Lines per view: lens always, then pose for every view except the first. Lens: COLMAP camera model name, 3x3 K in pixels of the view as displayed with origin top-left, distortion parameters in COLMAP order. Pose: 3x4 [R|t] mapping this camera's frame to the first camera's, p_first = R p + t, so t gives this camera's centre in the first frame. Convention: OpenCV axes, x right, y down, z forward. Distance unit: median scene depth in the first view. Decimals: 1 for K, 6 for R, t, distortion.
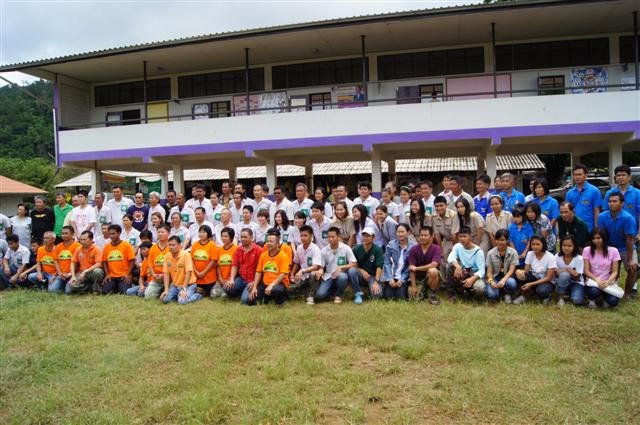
lens RADIAL K [[514.5, 0, 320.0], [0, 514.5, 212.5], [0, 0, 1]] dist [-0.085713, 0.008776]
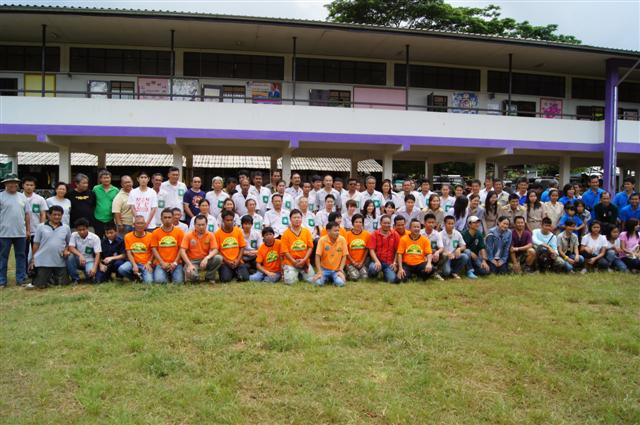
lens RADIAL K [[514.5, 0, 320.0], [0, 514.5, 212.5], [0, 0, 1]] dist [-0.085713, 0.008776]
pose [[0.901033, 0.022358, 0.433175, -0.303238], [-0.024743, 0.999694, -0.000132, 0.011672], [-0.433045, -0.010599, 0.901310, 0.027356]]
